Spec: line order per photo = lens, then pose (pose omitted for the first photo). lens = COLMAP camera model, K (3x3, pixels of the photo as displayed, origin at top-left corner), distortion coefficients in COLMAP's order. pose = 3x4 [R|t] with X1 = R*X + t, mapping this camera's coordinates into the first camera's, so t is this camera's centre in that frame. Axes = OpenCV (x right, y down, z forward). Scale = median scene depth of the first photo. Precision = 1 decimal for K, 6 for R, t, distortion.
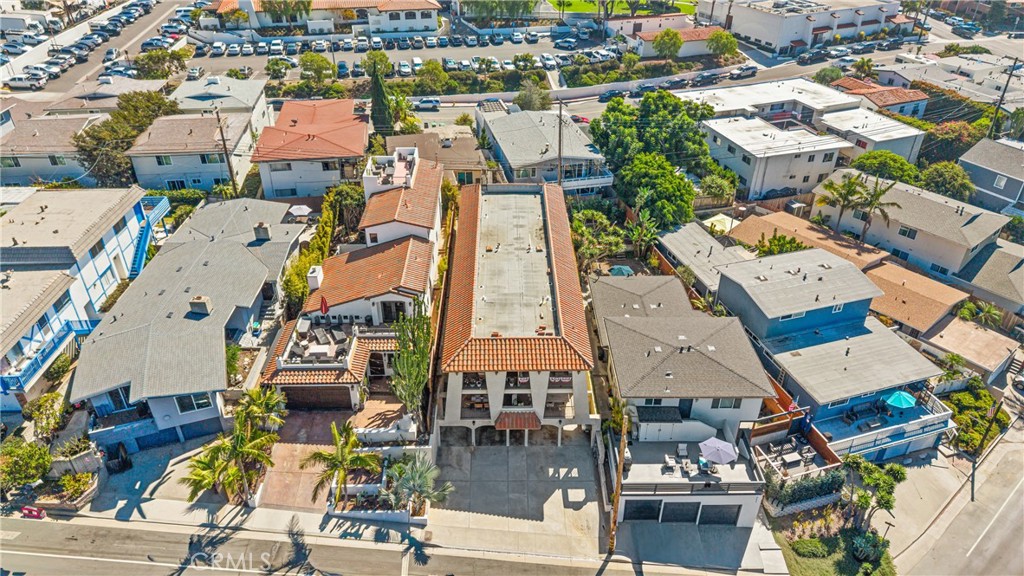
lens RADIAL K [[684.3, 0, 512.0], [0, 684.3, 288.0], [0, 0, 1]] dist [0.059464, -0.088884]
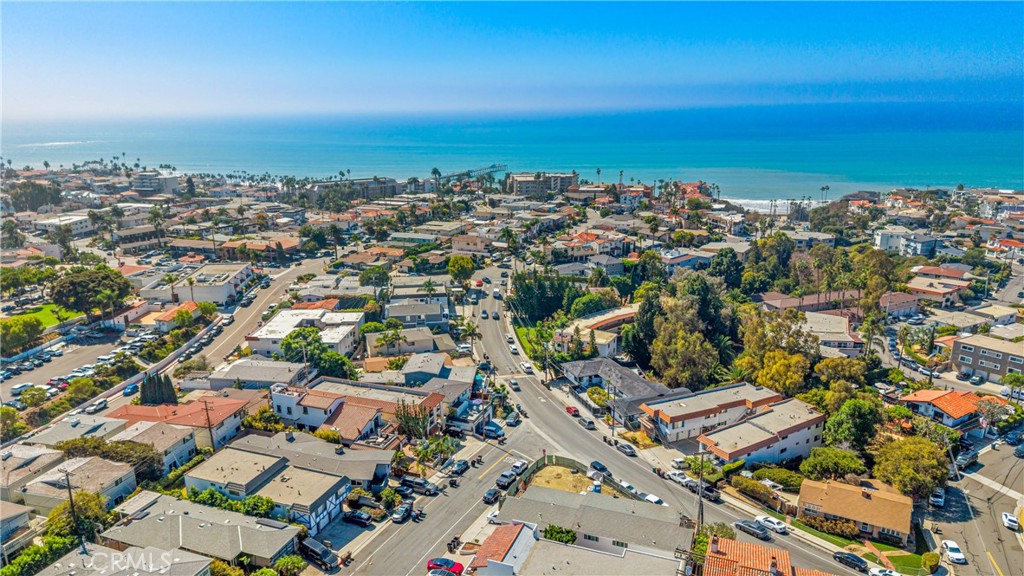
lens RADIAL K [[684.9, 0, 512.0], [0, 684.9, 288.0], [0, 0, 1]] dist [0.036770, -0.037602]
pose [[0.363356, -0.250503, 0.897341, -2.058152], [0.514738, 0.856796, 0.030754, -0.197379], [-0.776542, 0.450721, 0.440265, -0.650606]]
